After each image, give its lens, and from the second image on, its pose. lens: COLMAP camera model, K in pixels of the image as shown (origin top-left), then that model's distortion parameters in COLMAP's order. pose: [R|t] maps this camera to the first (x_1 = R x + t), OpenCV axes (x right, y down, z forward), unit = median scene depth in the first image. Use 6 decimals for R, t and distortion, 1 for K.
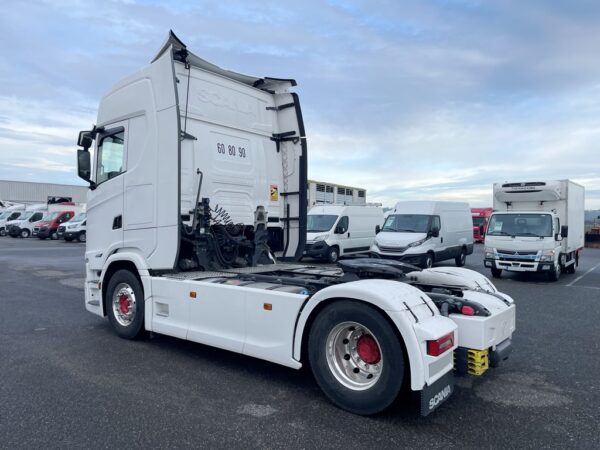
lens RADIAL K [[450.1, 0, 304.7], [0, 450.1, 227.2], [0, 0, 1]] dist [0.092719, -0.114373]
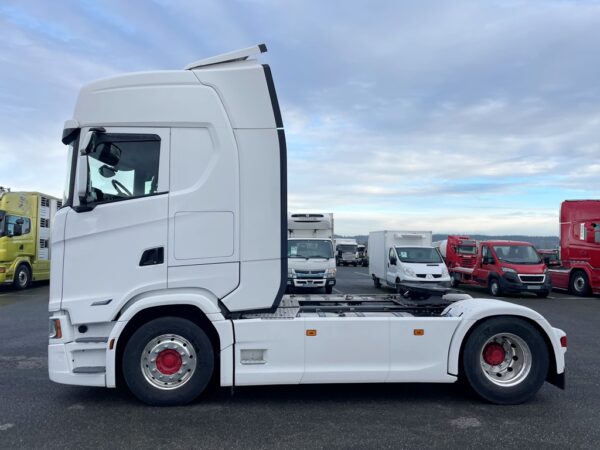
lens RADIAL K [[450.1, 0, 304.7], [0, 450.1, 227.2], [0, 0, 1]] dist [0.092719, -0.114373]
pose [[0.747325, 0.020477, 0.664143, -0.750563], [0.010811, 0.999018, -0.042967, -0.025450], [-0.664371, 0.039290, 0.746370, 0.254312]]
